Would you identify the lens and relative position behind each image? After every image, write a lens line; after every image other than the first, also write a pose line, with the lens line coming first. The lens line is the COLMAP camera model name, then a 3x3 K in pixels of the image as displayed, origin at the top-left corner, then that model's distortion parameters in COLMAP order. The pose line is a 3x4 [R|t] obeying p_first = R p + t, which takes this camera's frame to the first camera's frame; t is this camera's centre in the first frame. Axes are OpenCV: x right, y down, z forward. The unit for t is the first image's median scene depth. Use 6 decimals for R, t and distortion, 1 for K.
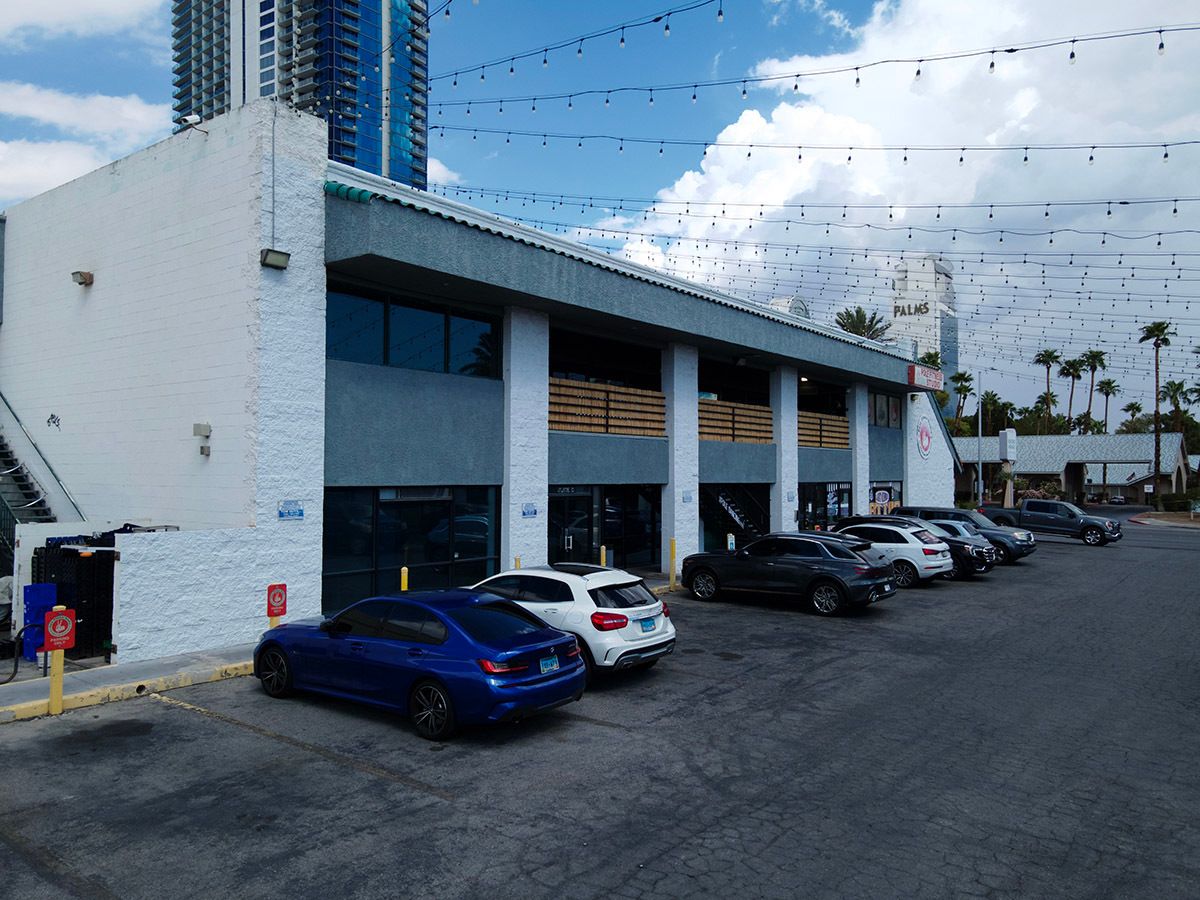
lens RADIAL K [[871.7, 0, 600.0], [0, 871.7, 450.0], [0, 0, 1]] dist [0.006935, 0.072154]
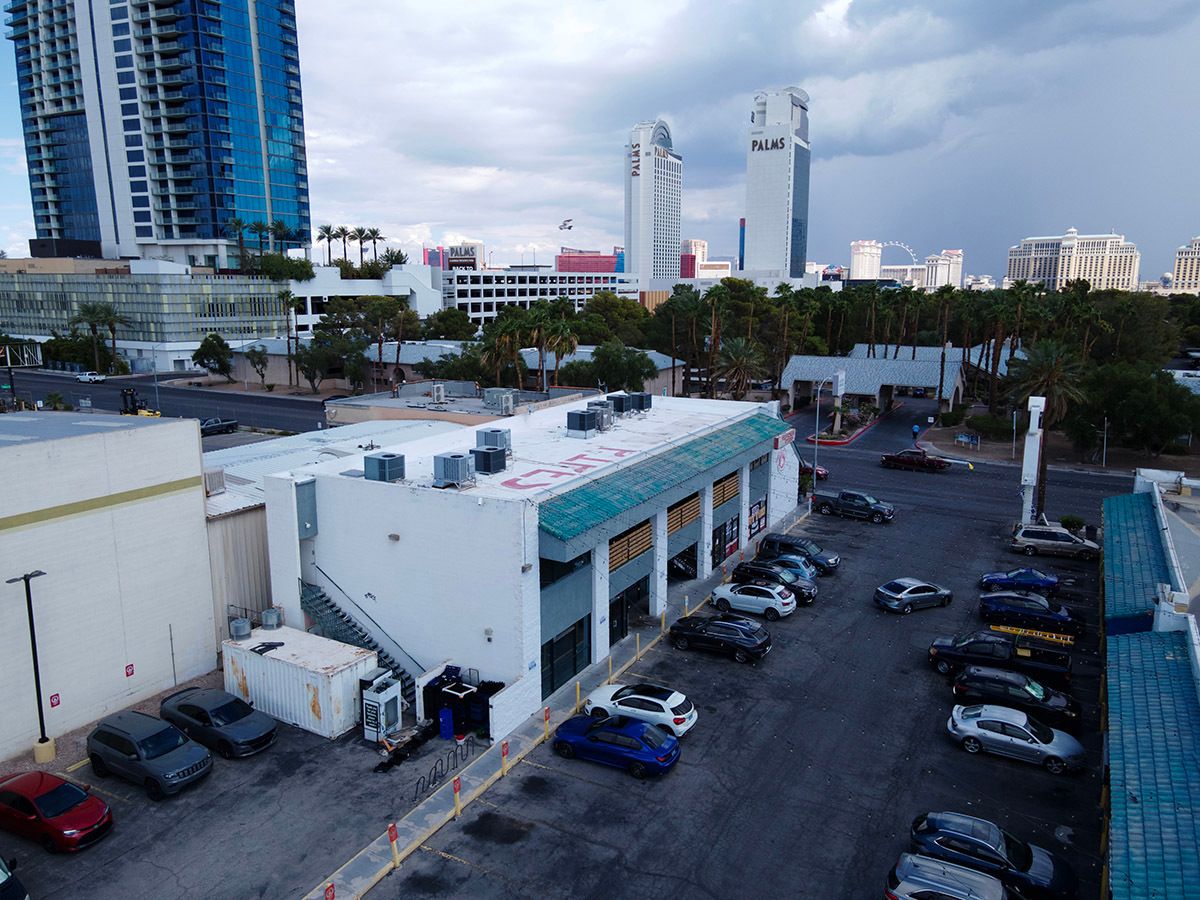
lens RADIAL K [[871.7, 0, 600.0], [0, 871.7, 450.0], [0, 0, 1]] dist [0.006935, 0.072154]
pose [[0.986646, -0.036760, 0.158675, -0.507432], [0.001815, 0.976619, 0.214970, -0.973739], [-0.162867, -0.211811, 0.963644, -1.145007]]
